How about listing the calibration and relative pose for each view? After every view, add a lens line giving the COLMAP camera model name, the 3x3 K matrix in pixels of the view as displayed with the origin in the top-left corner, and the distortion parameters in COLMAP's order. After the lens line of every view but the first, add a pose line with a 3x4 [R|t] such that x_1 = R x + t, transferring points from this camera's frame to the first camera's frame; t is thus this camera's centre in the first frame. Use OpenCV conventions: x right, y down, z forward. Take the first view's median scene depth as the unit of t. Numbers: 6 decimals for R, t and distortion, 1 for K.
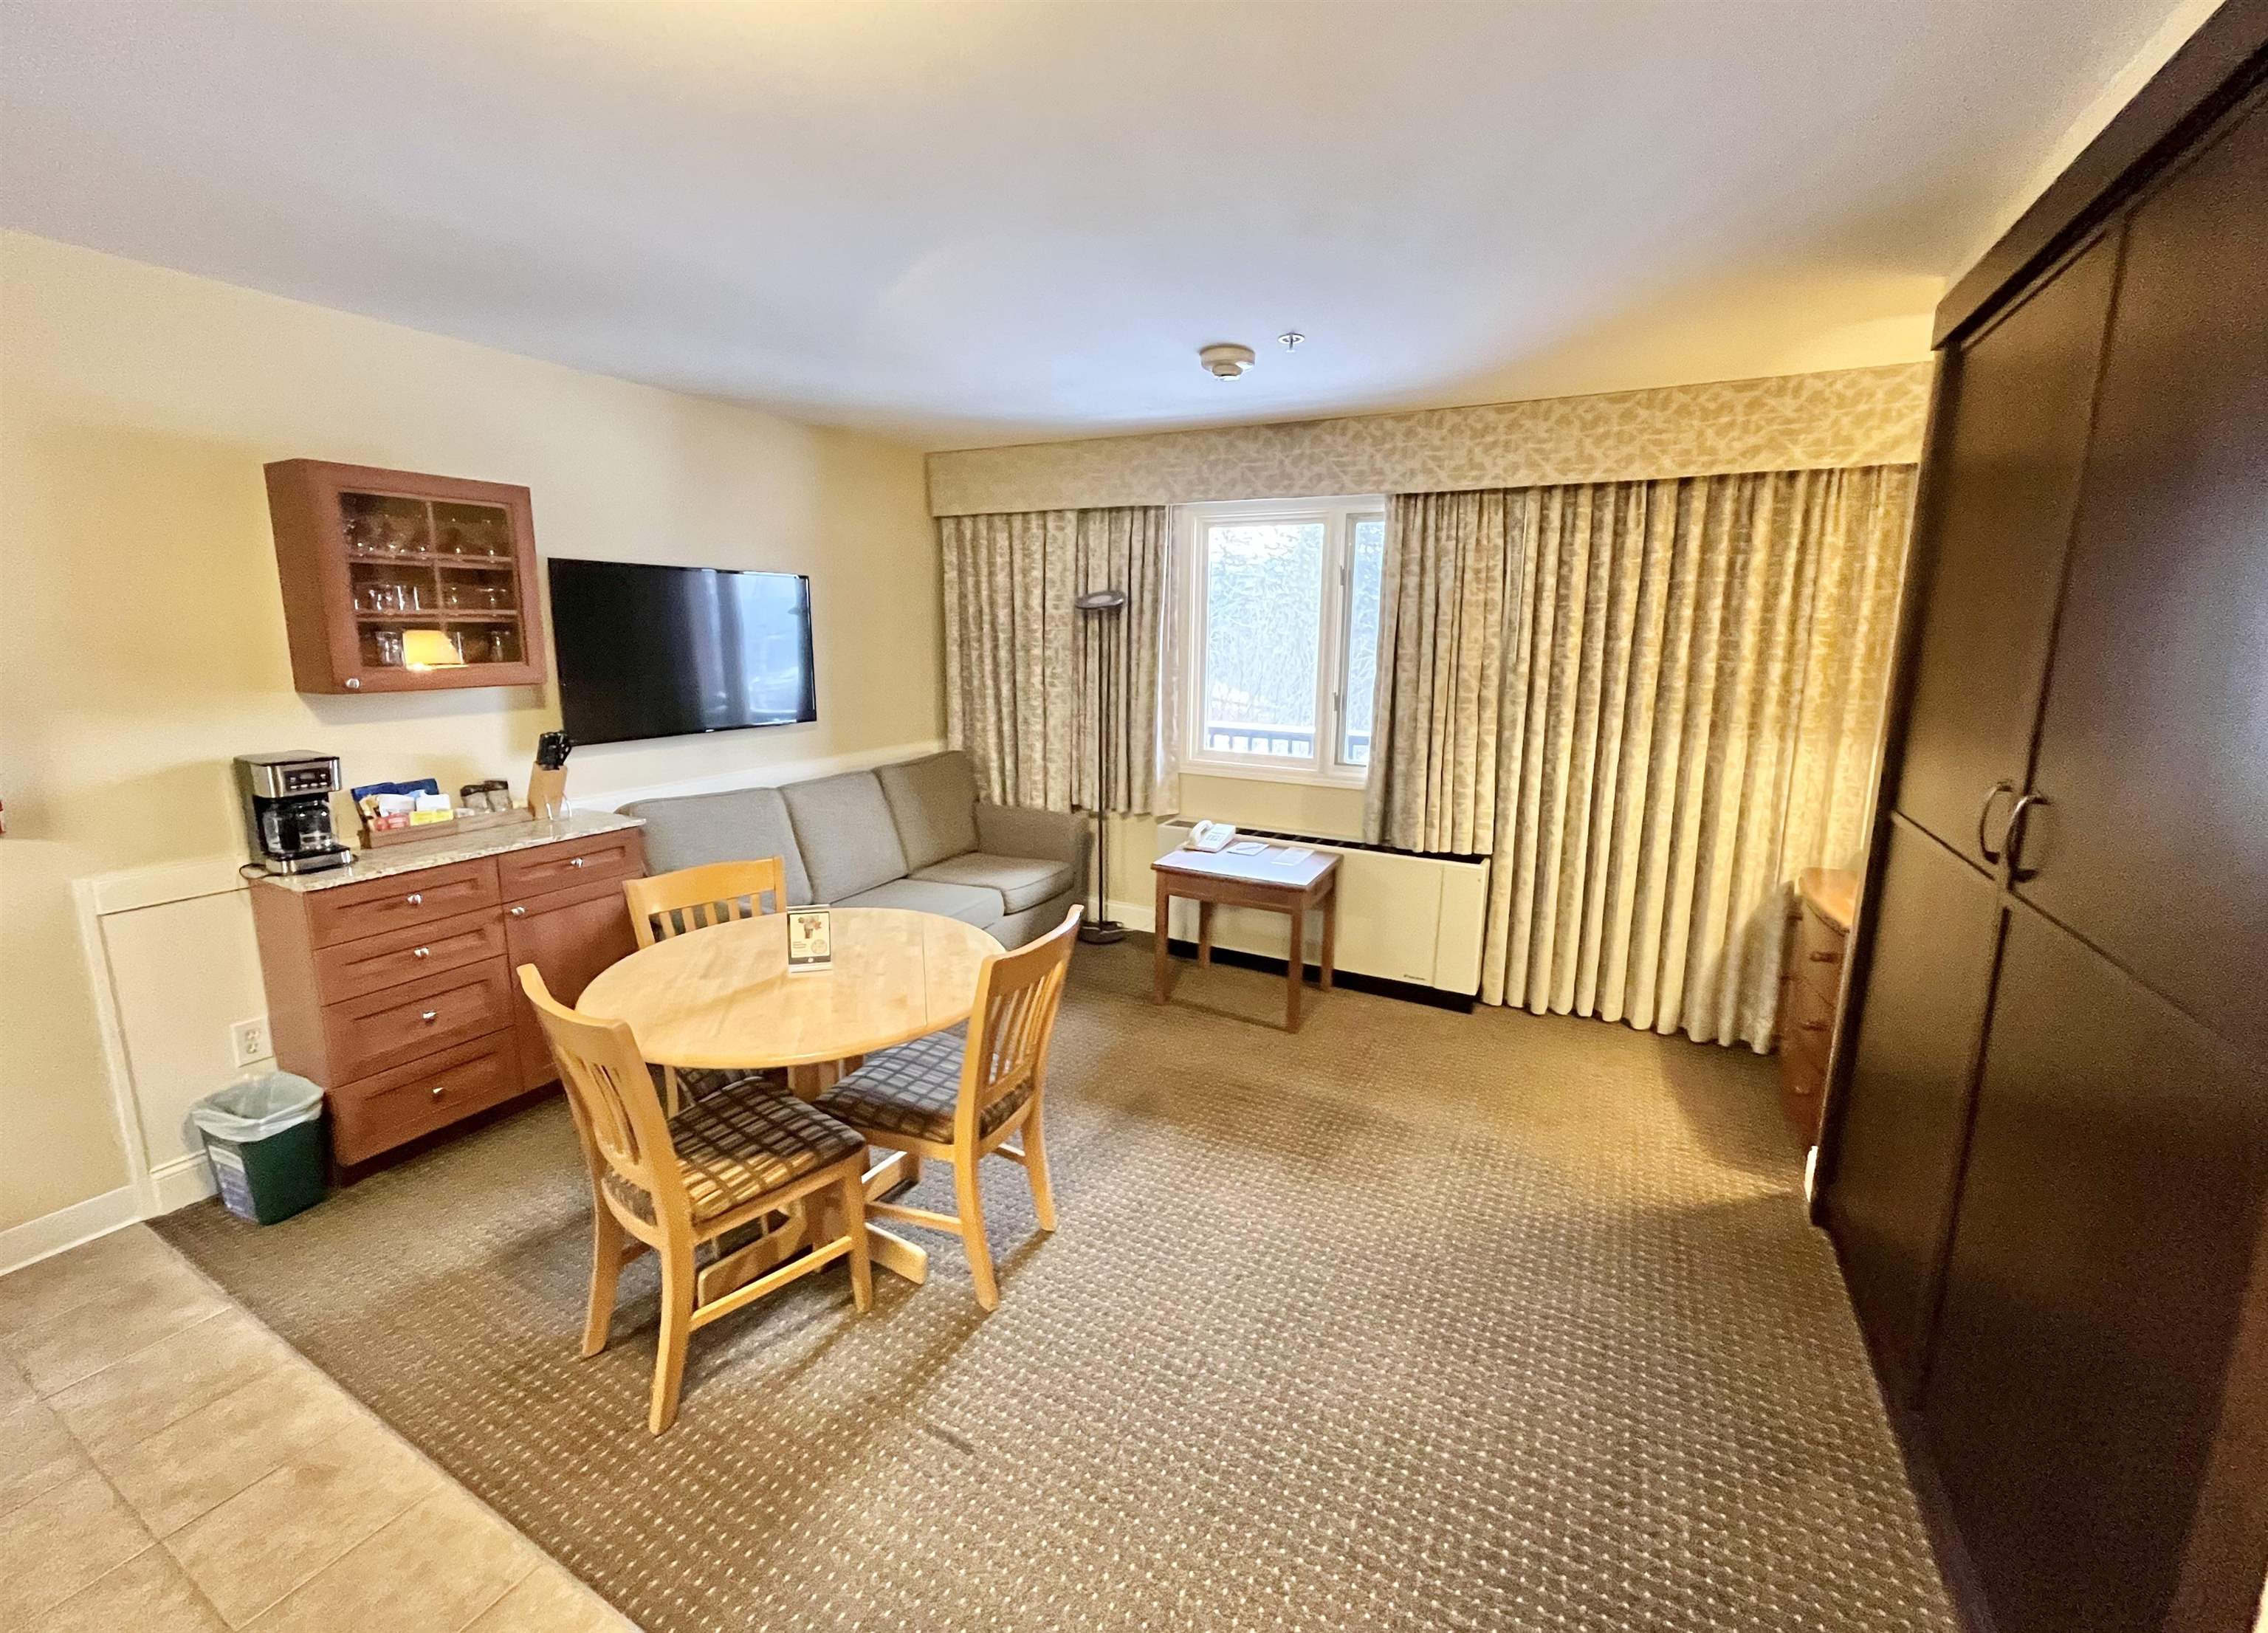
lens RADIAL K [[914.3, 0, 1130.9], [0, 914.3, 771.0], [0, 0, 1]] dist [-0.000545, -0.000033]
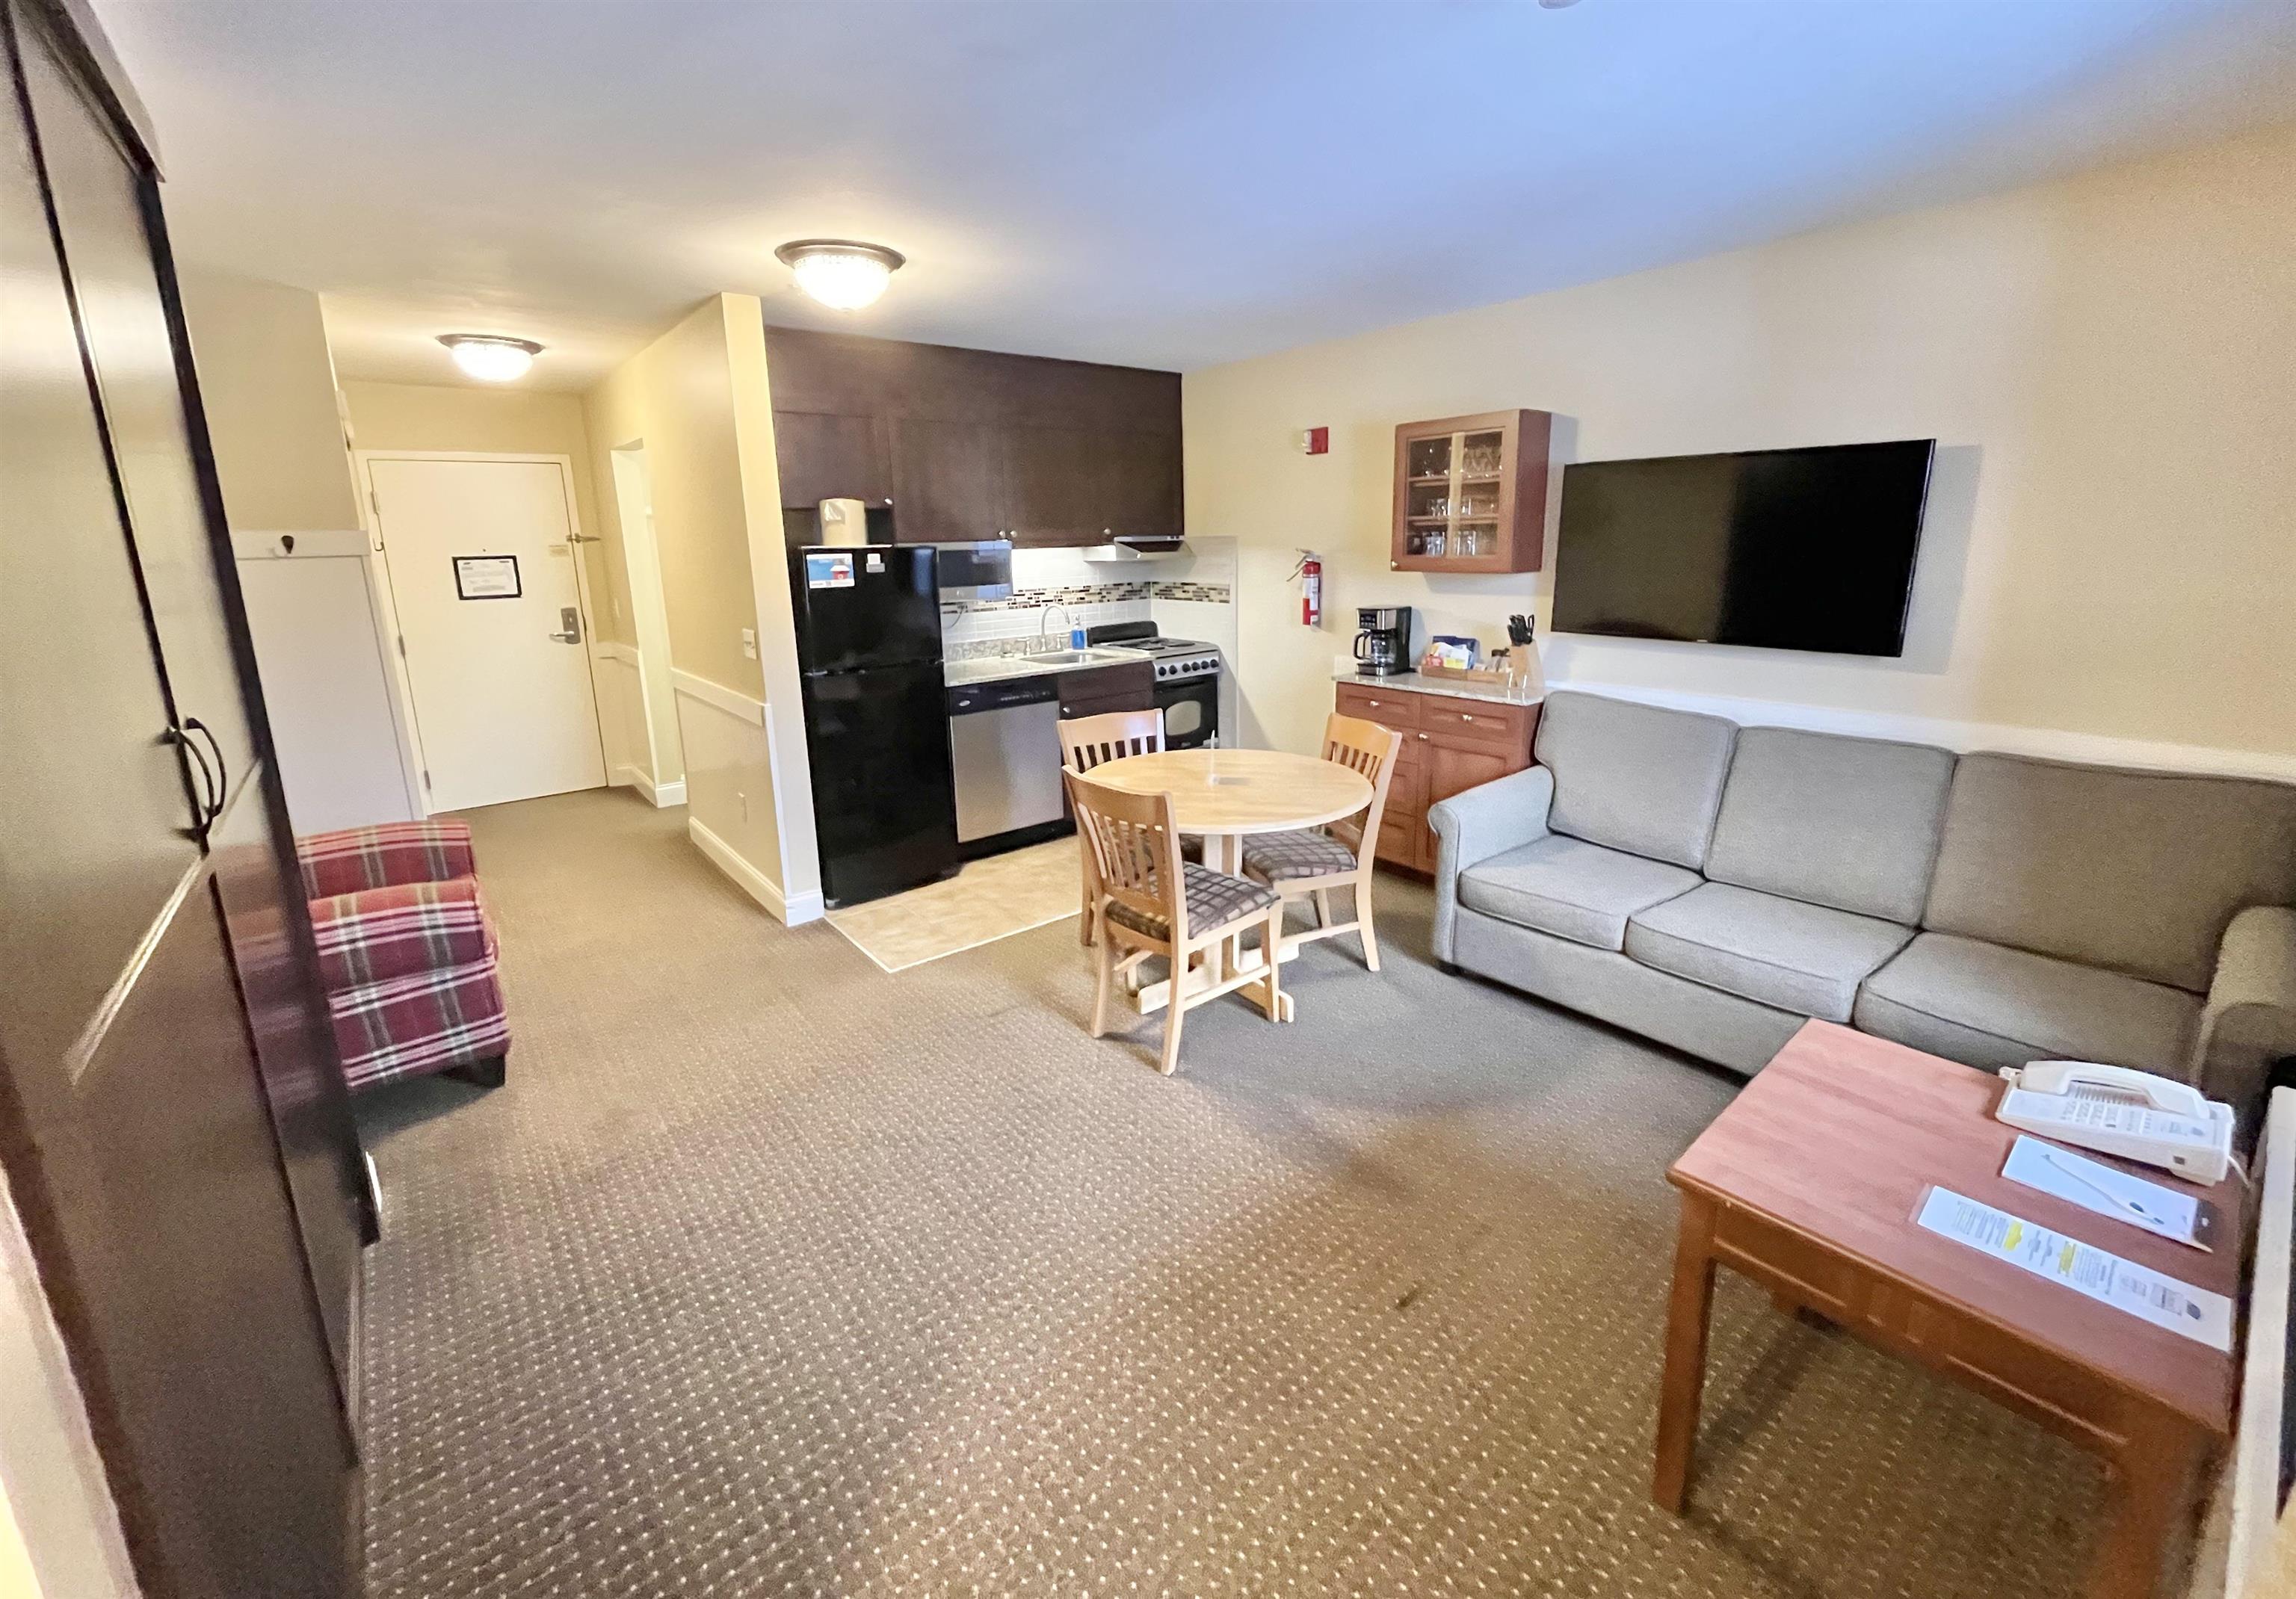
lens RADIAL K [[930.3, 0, 1145.5], [0, 930.3, 738.1], [0, 0, 1]] dist [0.000364, 0.000032]
pose [[-0.385087, 0.192998, -0.902474, 0.732759], [-0.139105, 0.954578, 0.263497, -0.151839], [0.912336, 0.227008, -0.340749, 1.076374]]
